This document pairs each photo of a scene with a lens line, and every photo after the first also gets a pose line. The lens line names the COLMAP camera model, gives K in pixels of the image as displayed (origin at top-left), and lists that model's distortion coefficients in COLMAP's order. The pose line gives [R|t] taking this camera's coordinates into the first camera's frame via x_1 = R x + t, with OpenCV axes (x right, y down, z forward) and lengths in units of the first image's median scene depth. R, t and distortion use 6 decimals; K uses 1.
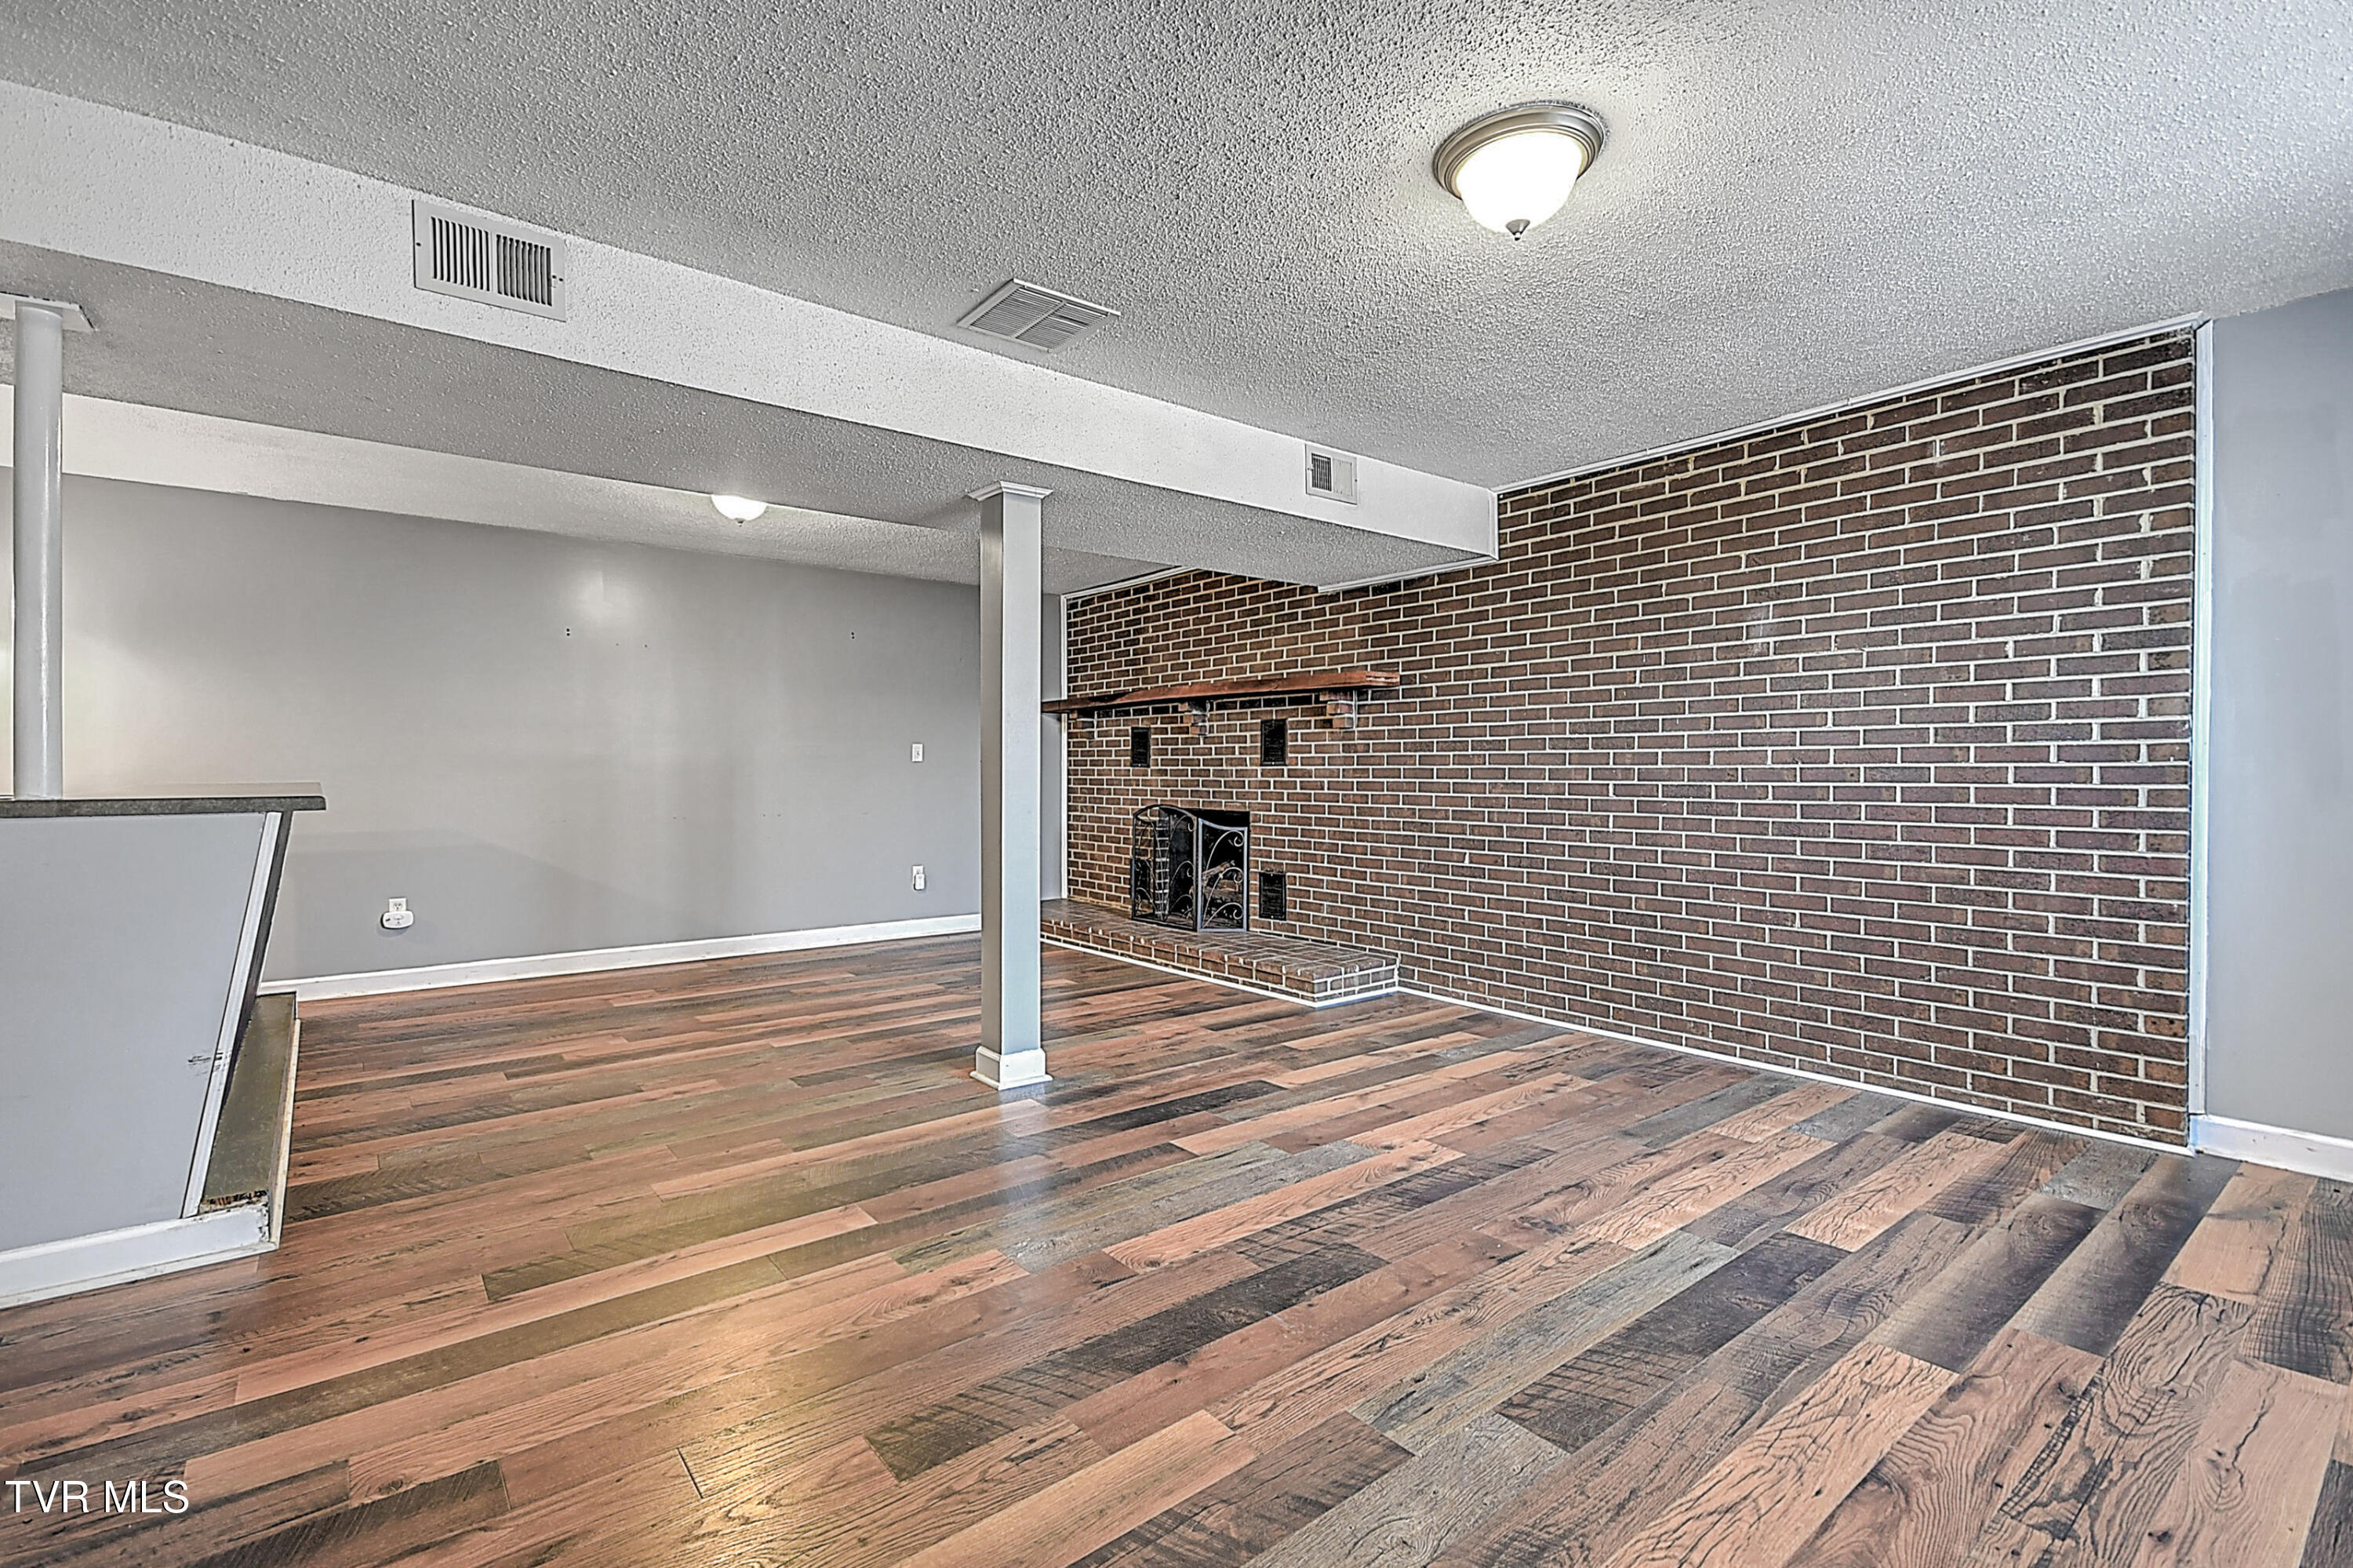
lens RADIAL K [[1047.2, 0, 1169.7], [0, 1047.2, 794.3], [0, 0, 1]] dist [0.014617, -0.004522]
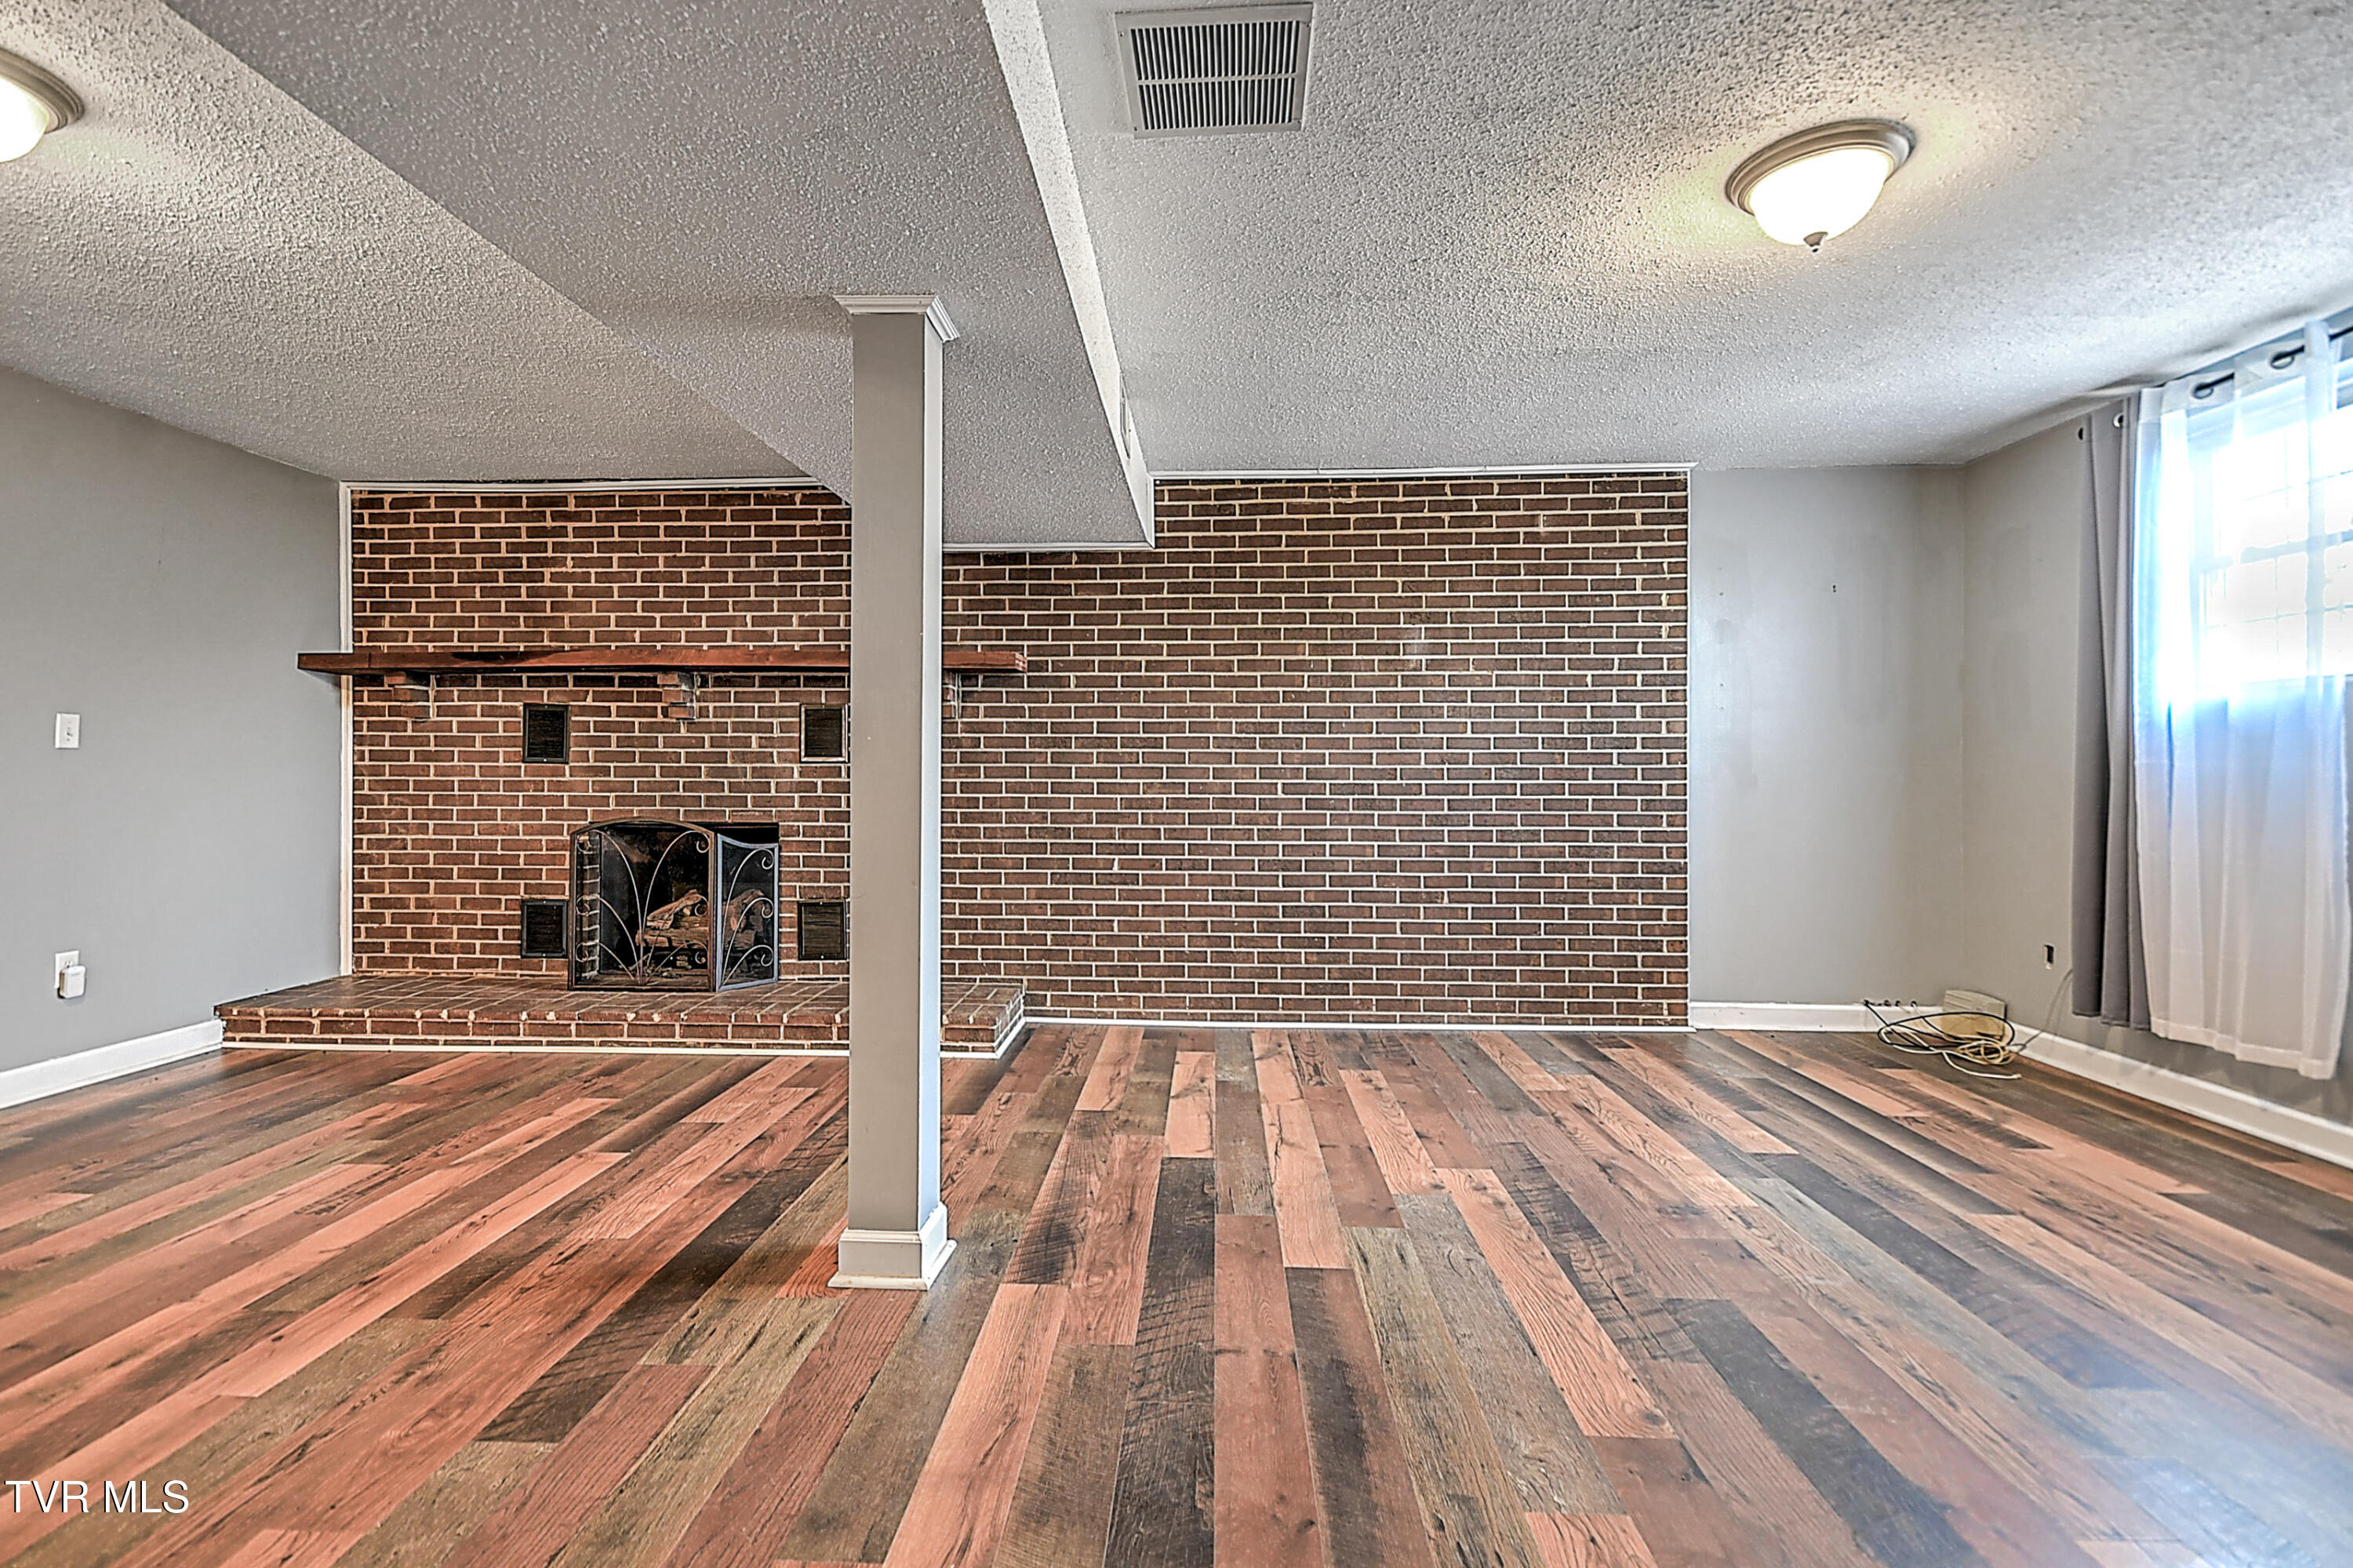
lens RADIAL K [[1047.2, 0, 1162.6], [0, 1047.2, 781.0], [0, 0, 1]] dist [0.014617, -0.004522]
pose [[0.661886, -0.003943, 0.749594, -0.486429], [0.014482, 0.999867, -0.007528, -0.006177], [-0.749465, 0.015838, 0.661855, 0.451352]]
